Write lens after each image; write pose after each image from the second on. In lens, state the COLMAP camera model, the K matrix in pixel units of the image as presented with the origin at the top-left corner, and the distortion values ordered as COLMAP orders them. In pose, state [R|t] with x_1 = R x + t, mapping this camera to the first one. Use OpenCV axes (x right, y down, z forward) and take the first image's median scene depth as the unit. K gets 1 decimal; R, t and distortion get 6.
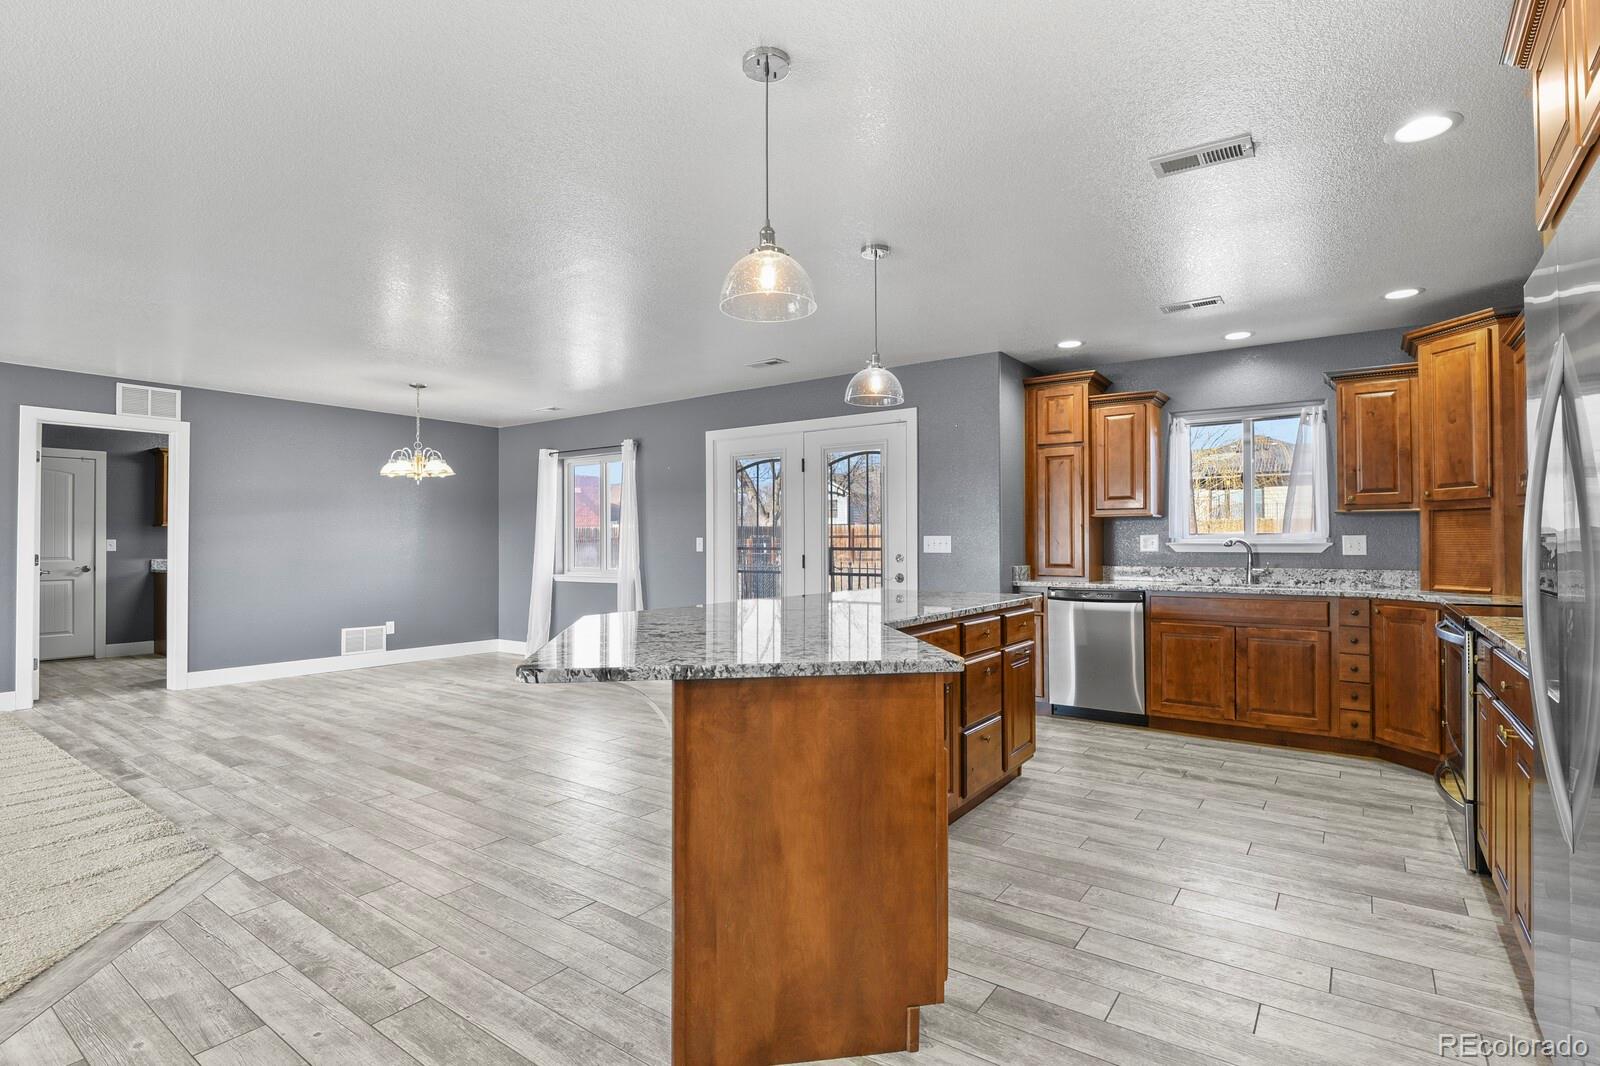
lens RADIAL K [[774.1, 0, 811.2], [0, 774.1, 534.6], [0, 0, 1]] dist [-0.006649, -0.006312]
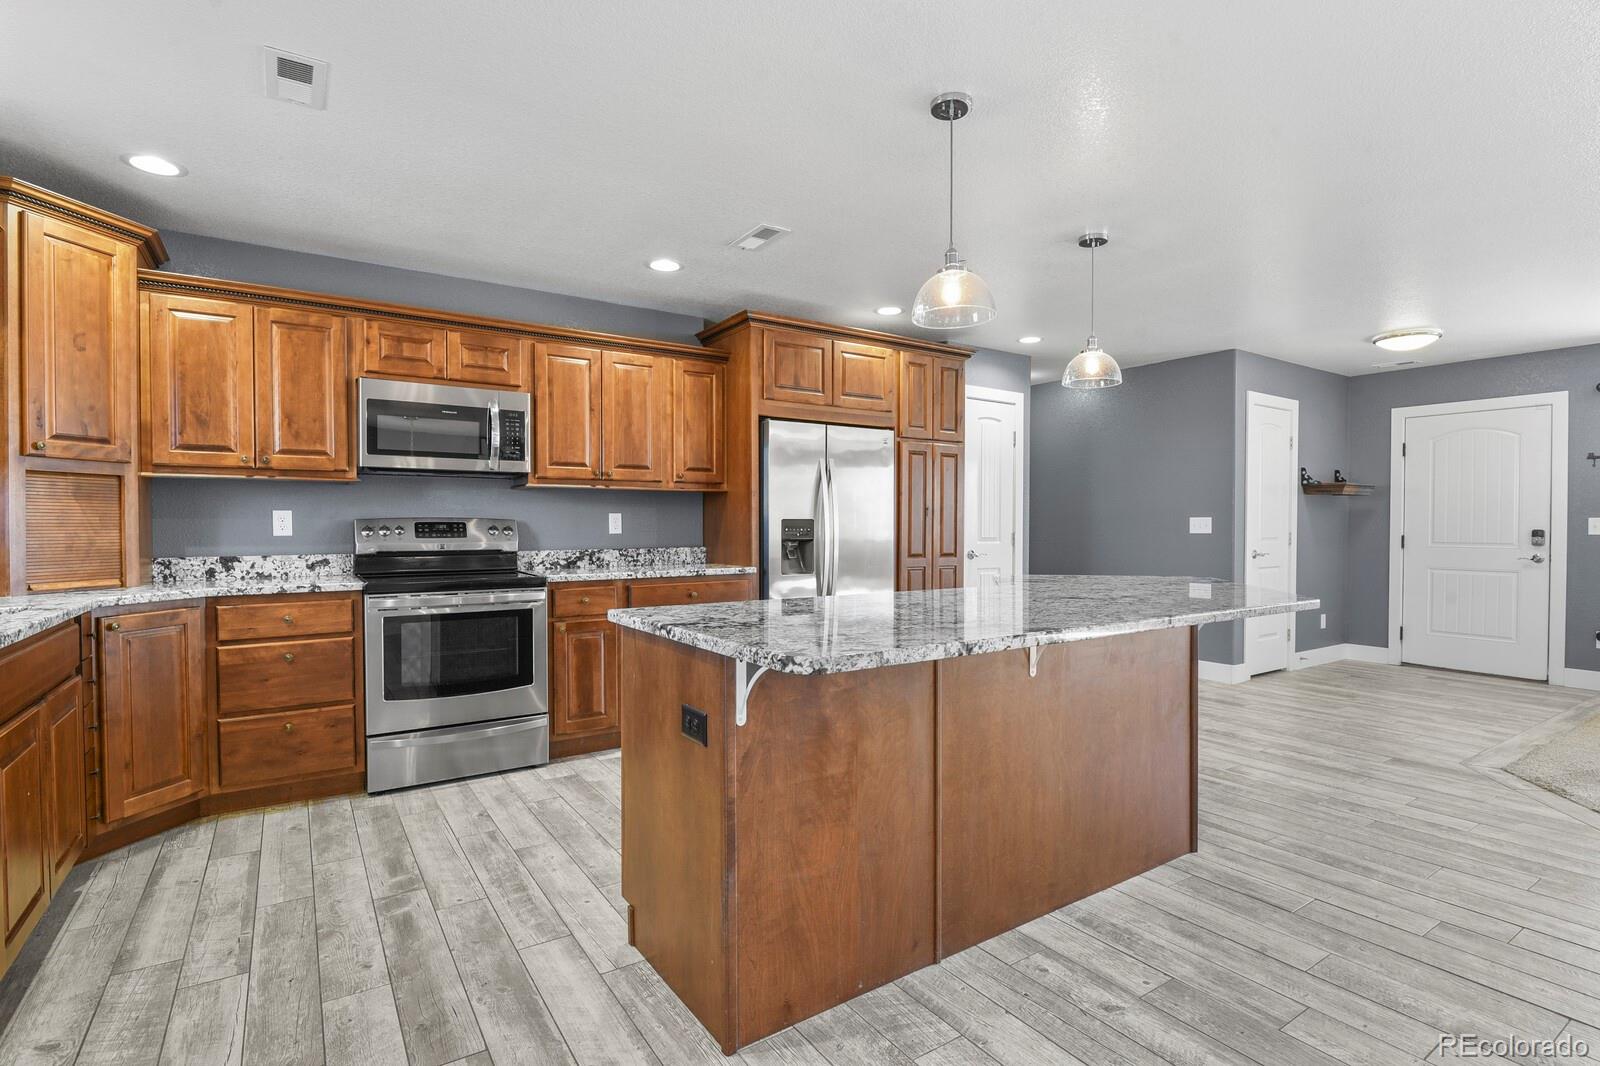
lens RADIAL K [[774.1, 0, 812.7], [0, 774.1, 535.4], [0, 0, 1]] dist [-0.006649, -0.006312]
pose [[-0.937062, -0.002167, 0.349157, -0.034133], [-0.002197, 0.999998, 0.000312, 0.020303], [-0.349157, -0.000475, -0.937064, 1.280628]]
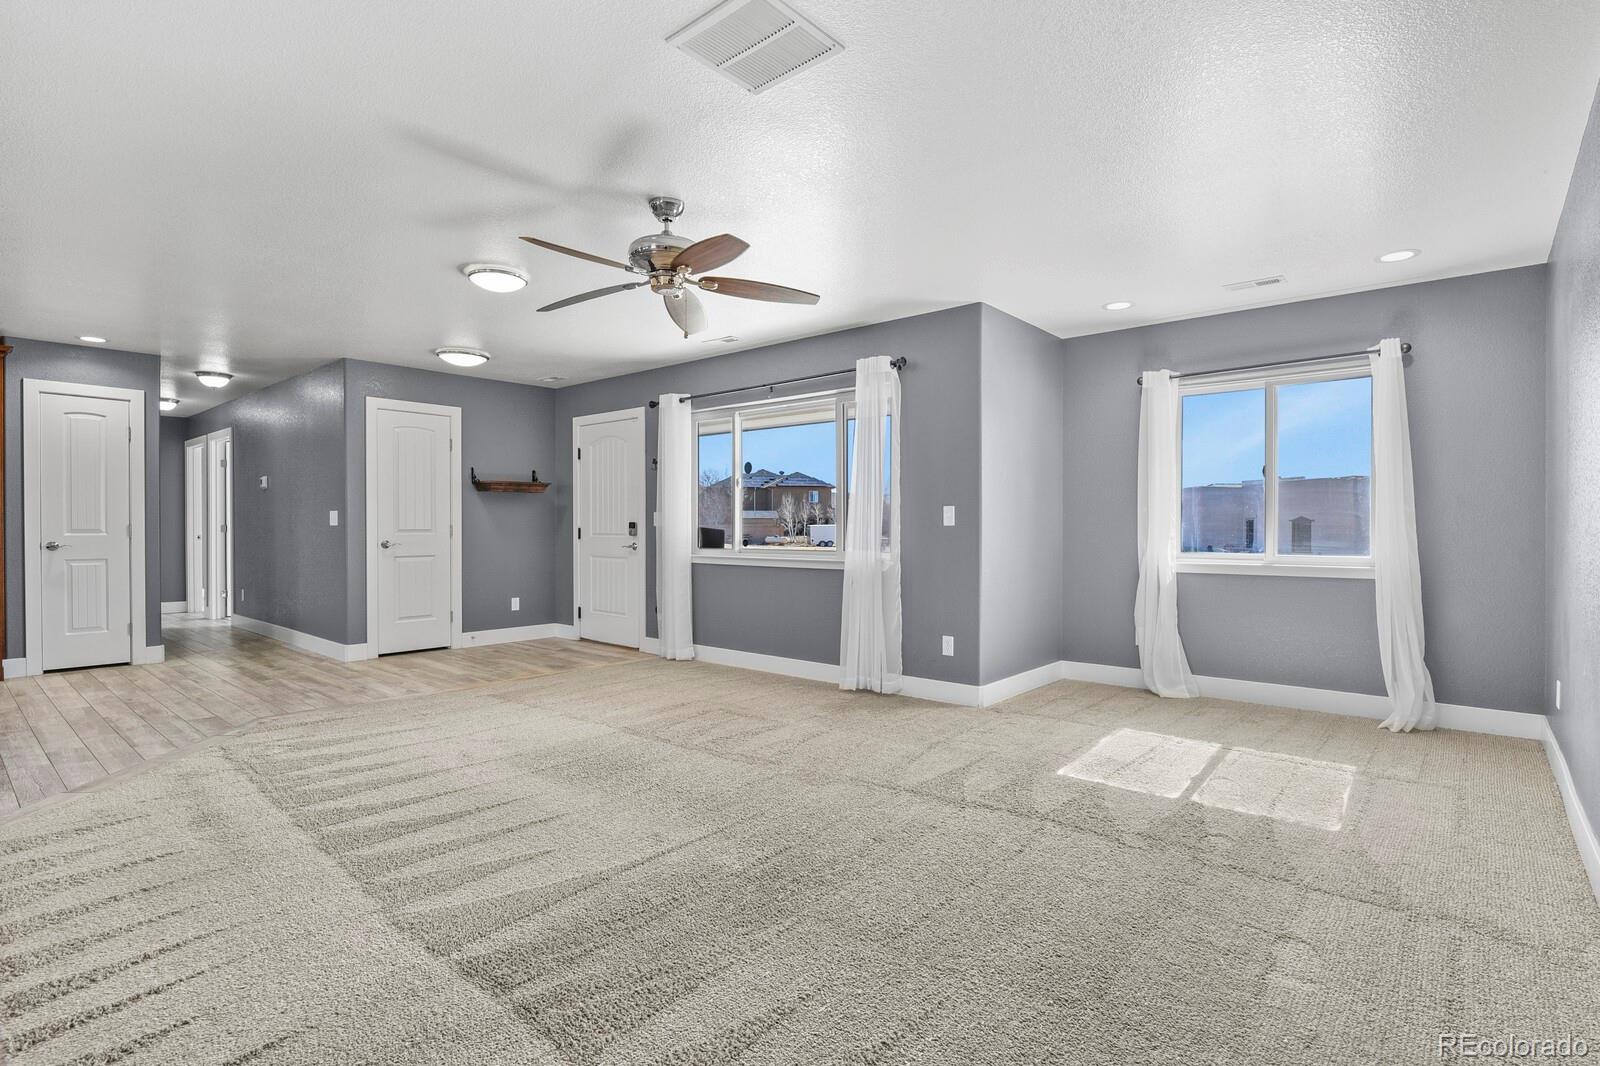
lens RADIAL K [[774.1, 0, 810.1], [0, 774.1, 537.4], [0, 0, 1]] dist [-0.006649, -0.006312]
pose [[-0.996348, 0.000400, 0.085388, -1.196434], [0.000598, 0.999997, 0.002291, 0.035316], [-0.085387, 0.002334, -0.996345, 1.171414]]
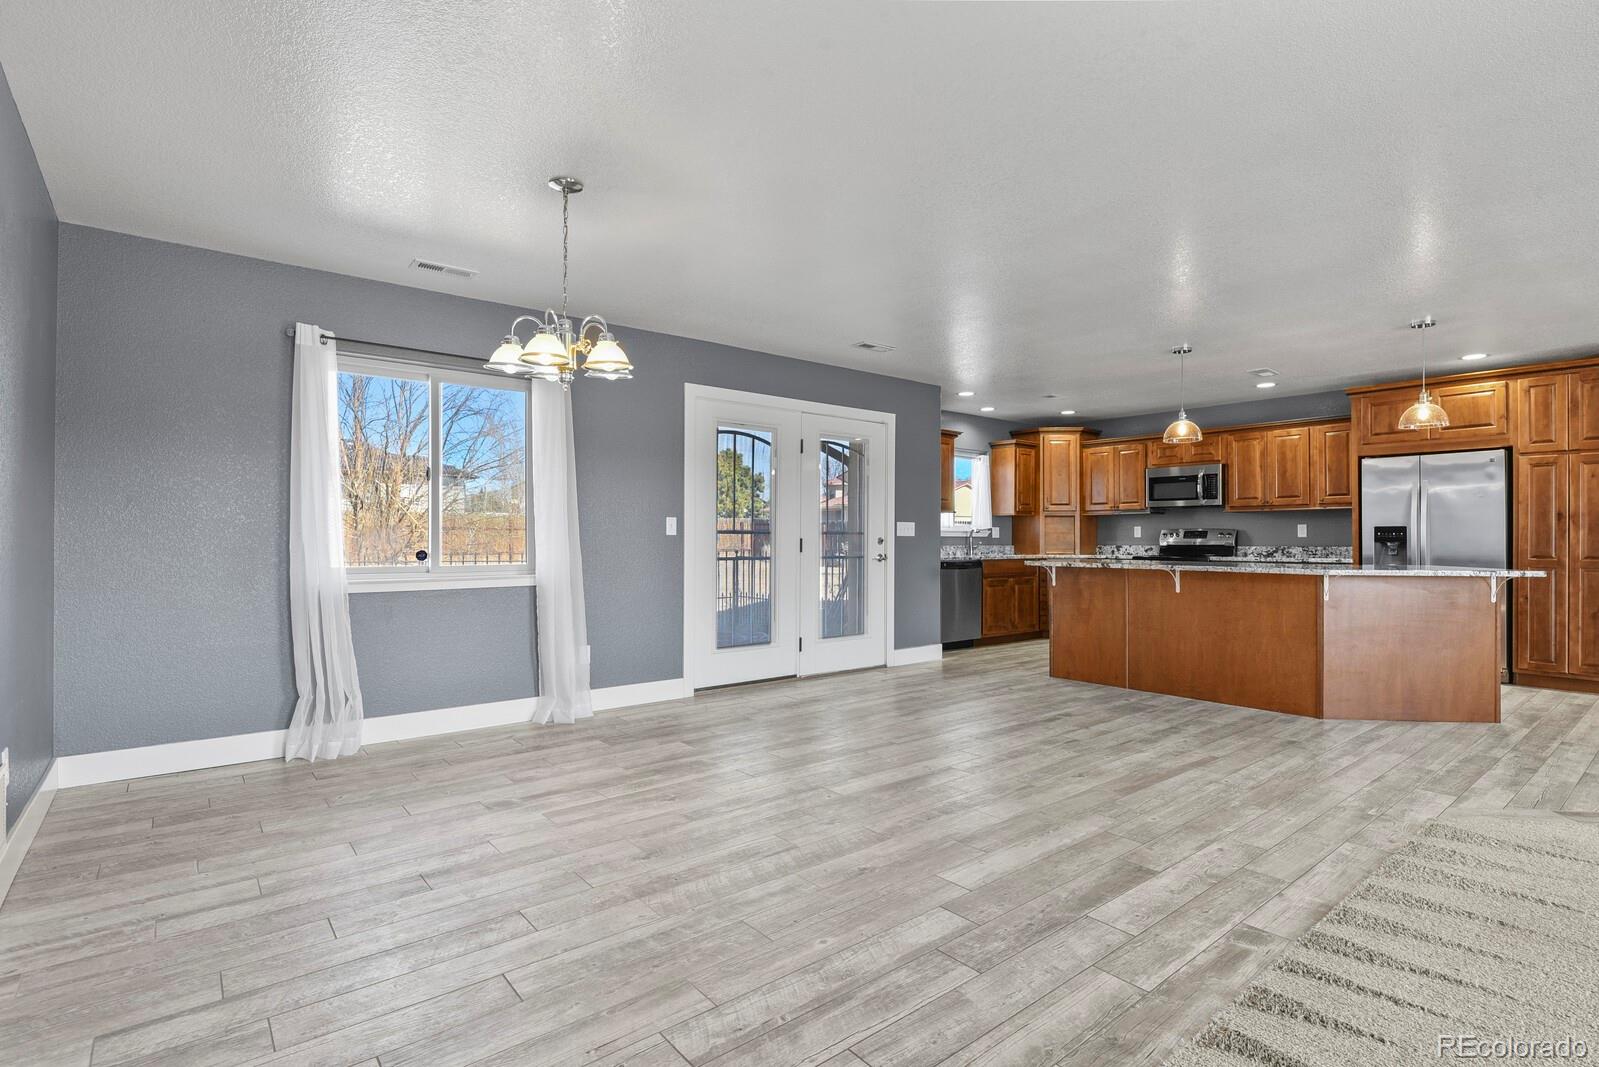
lens RADIAL K [[773.6, 0, 806.9], [0, 773.6, 536.1], [0, 0, 1]] dist [-0.006649, -0.006312]
pose [[0.261214, 0.005270, 0.965266, -1.289297], [-0.013094, 0.999912, -0.001916, 0.033721], [-0.965192, -0.012139, 0.261260, 1.005168]]
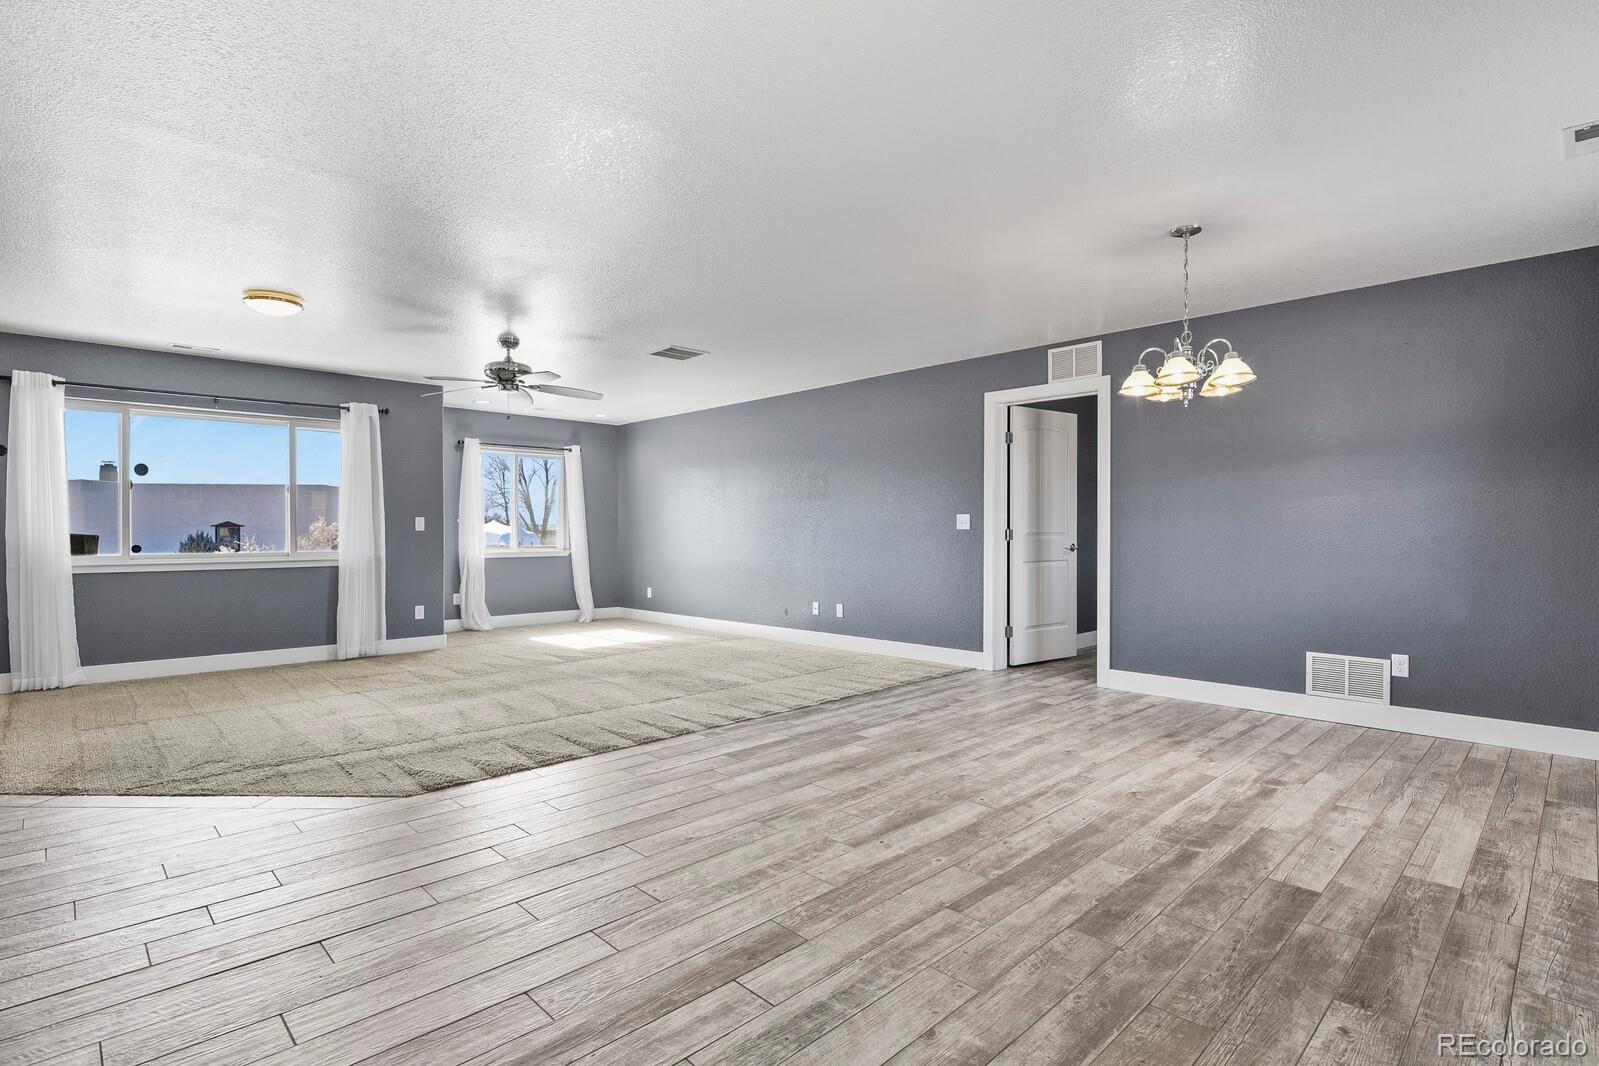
lens RADIAL K [[773.6, 0, 809.1], [0, 773.6, 541.3], [0, 0, 1]] dist [-0.006649, -0.006312]
pose [[-0.171817, 0.014953, -0.985015, 0.128078], [0.011180, 0.999850, 0.013228, 0.031060], [0.985065, -0.008740, -0.171959, 1.139341]]
